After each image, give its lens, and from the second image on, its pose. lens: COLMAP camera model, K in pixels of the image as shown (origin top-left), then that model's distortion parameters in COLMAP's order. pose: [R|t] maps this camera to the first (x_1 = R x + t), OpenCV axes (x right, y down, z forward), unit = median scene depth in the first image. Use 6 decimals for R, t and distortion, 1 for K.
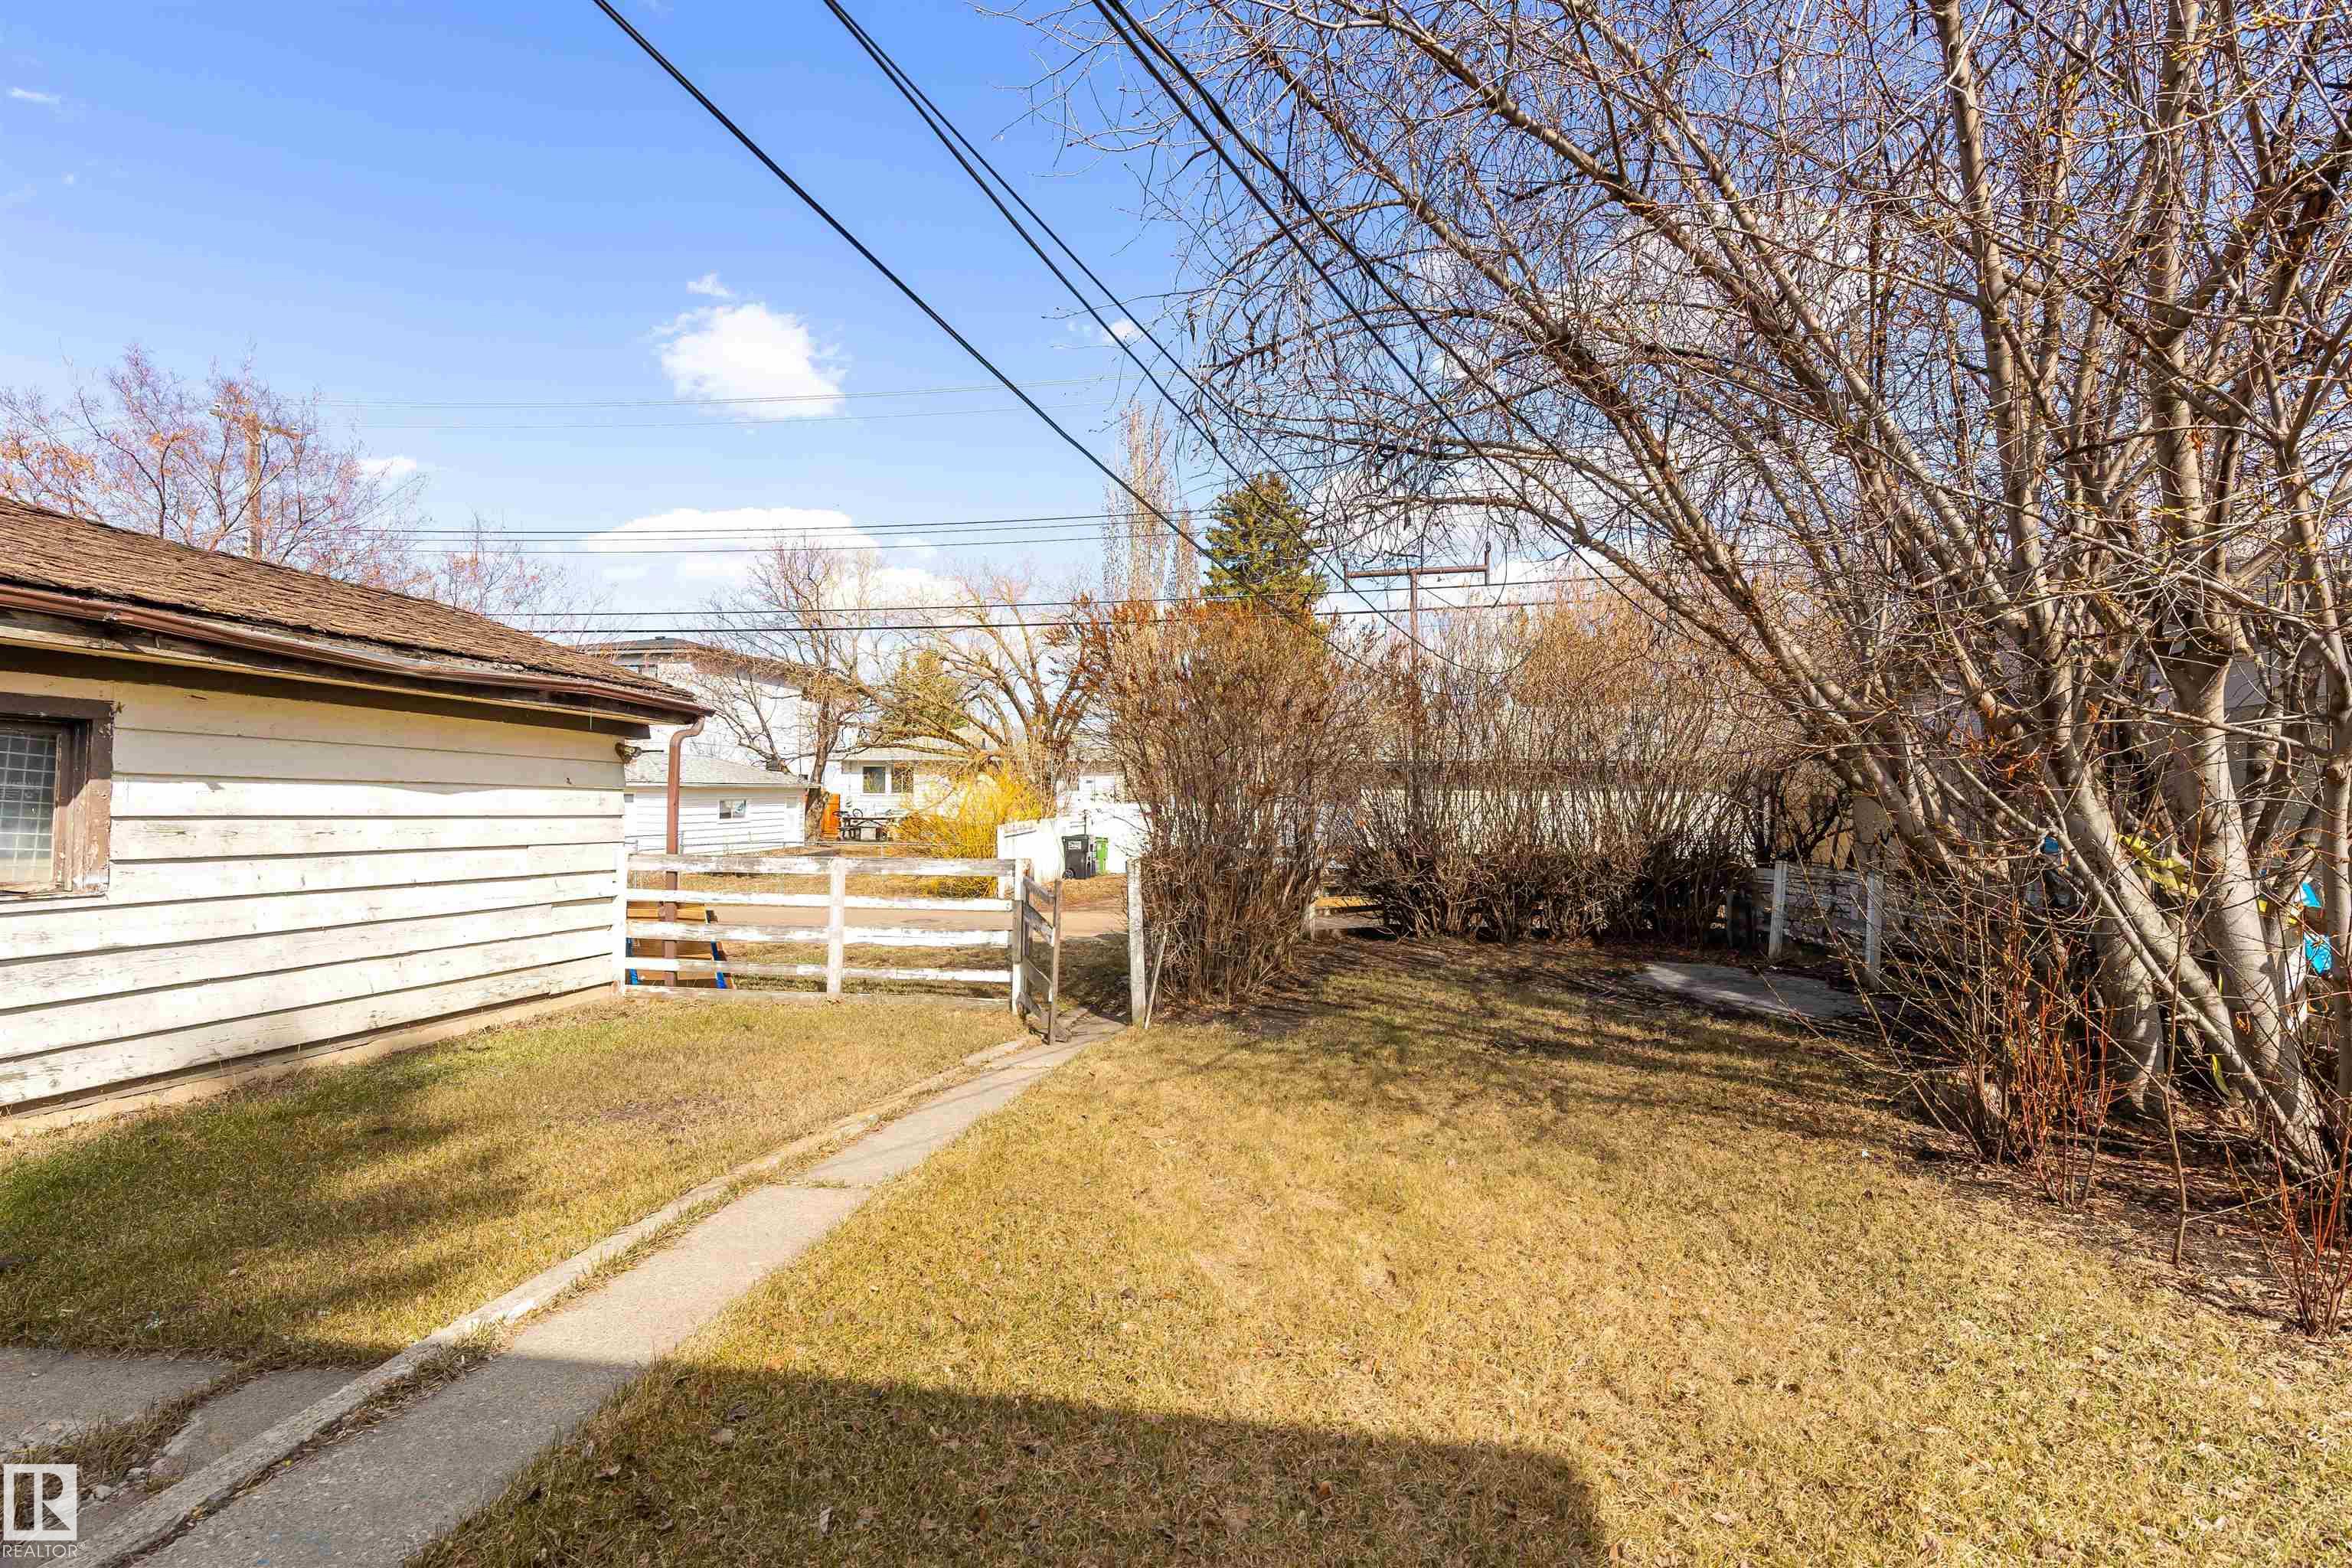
lens RADIAL K [[1134.0, 0, 1176.0], [0, 1134.0, 784.0], [0, 0, 1]] dist [0.010042, 0.000321]
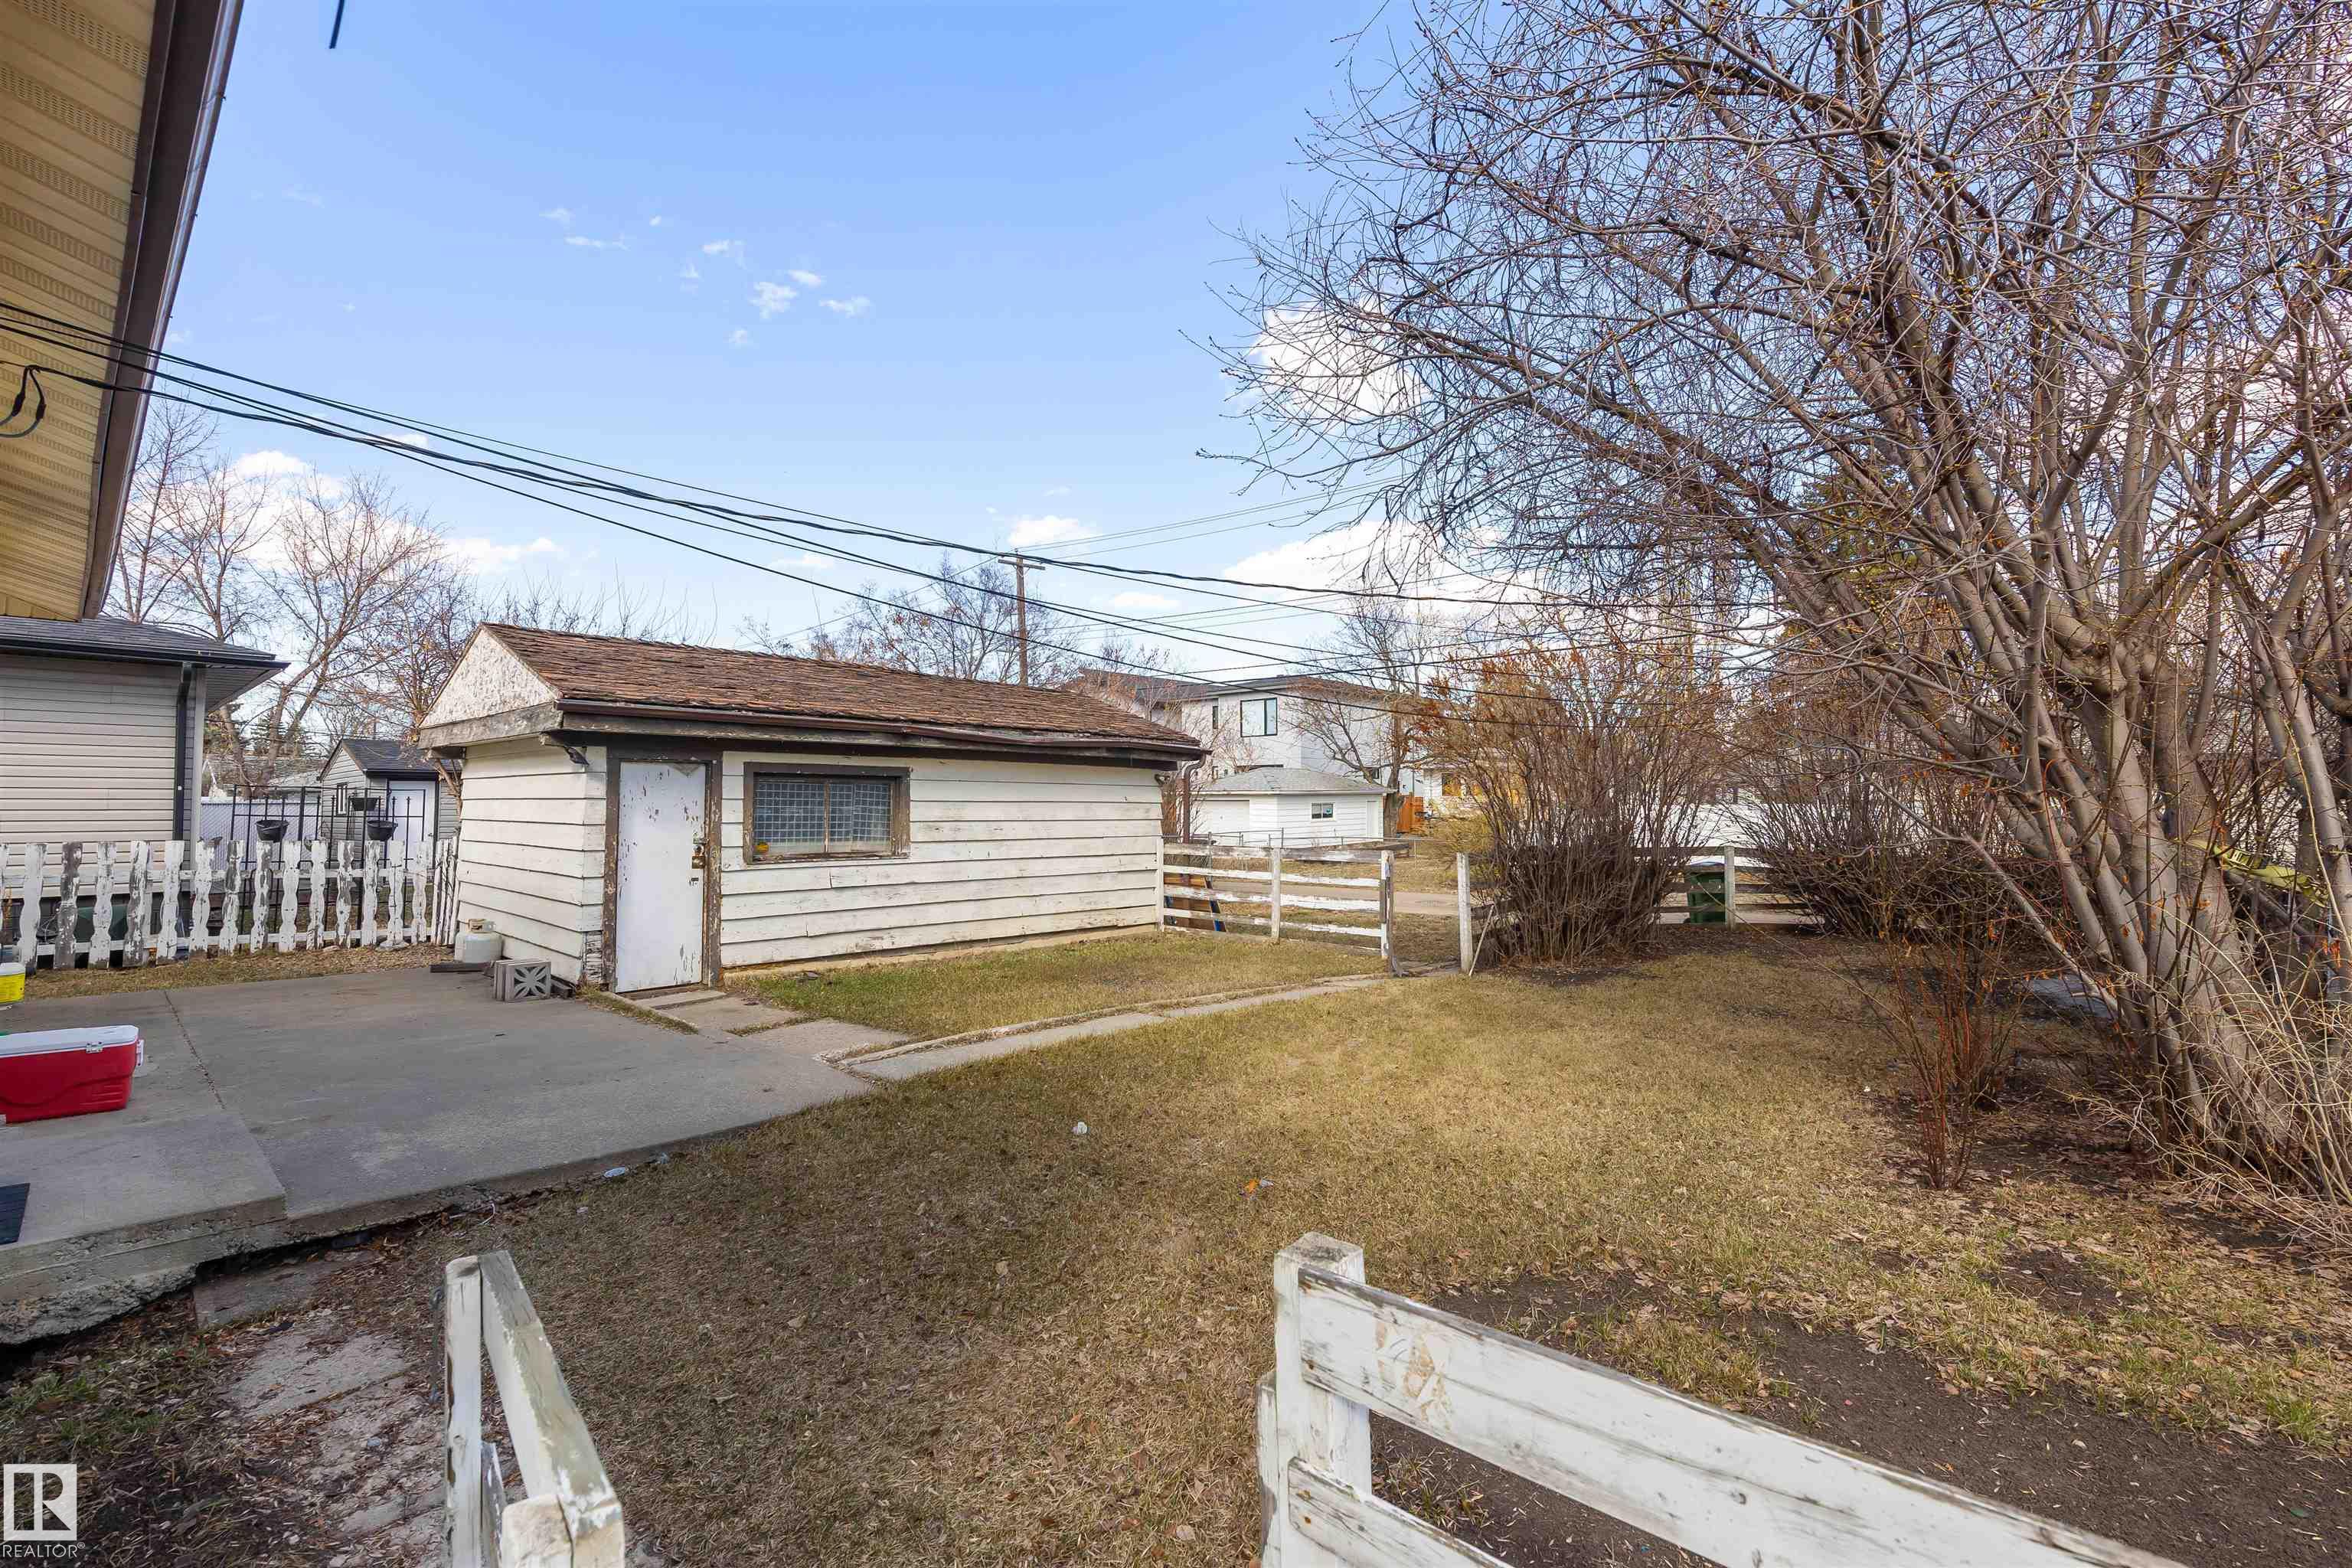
lens RADIAL K [[1030.7, 0, 1175.6], [0, 1030.7, 798.2], [0, 0, 1]] dist [0.002651, 0.000108]
pose [[0.843223, -0.008516, -0.537497, 0.329176], [0.015334, 0.999849, 0.008213, -0.014038], [0.537346, -0.015167, 0.843226, -0.223208]]
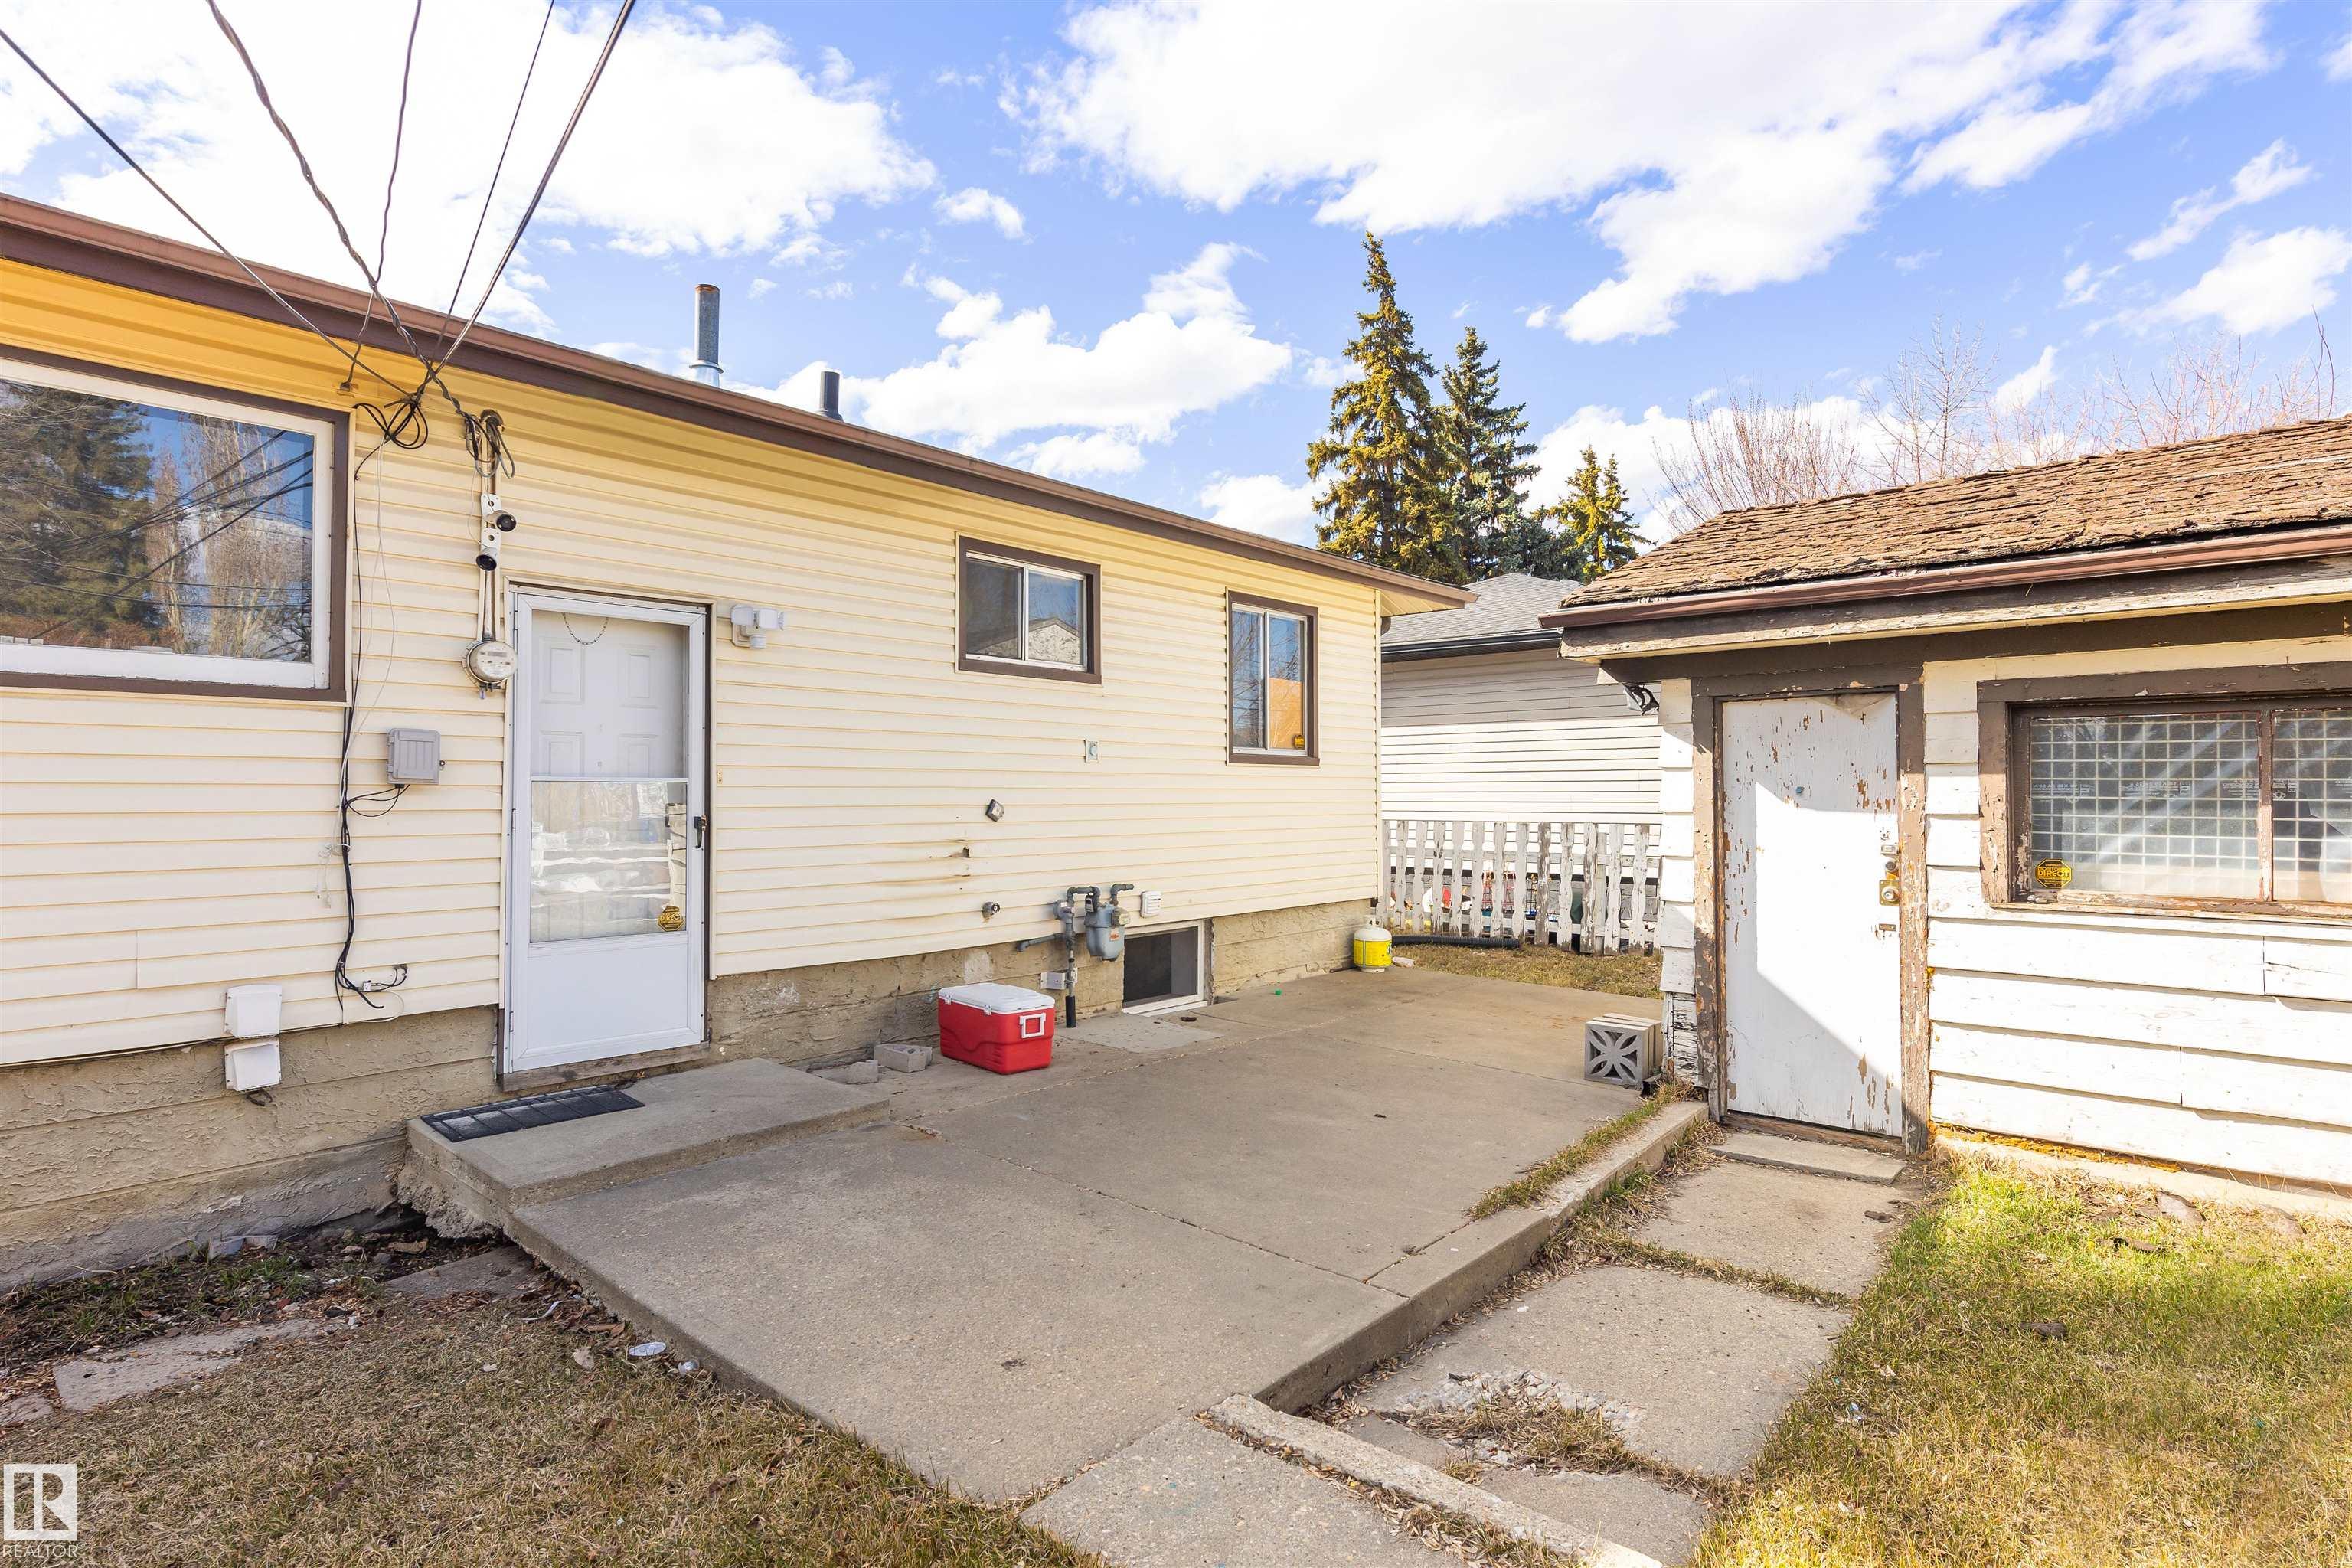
lens RADIAL K [[1171.5, 0, 1181.3], [0, 1171.5, 774.8], [0, 0, 1]] dist [-0.011075, 0.000597]
pose [[-0.523149, -0.017683, -0.852058, 0.040249], [0.017170, 0.999363, -0.031282, 0.005023], [0.852068, -0.030995, -0.522512, 0.408186]]
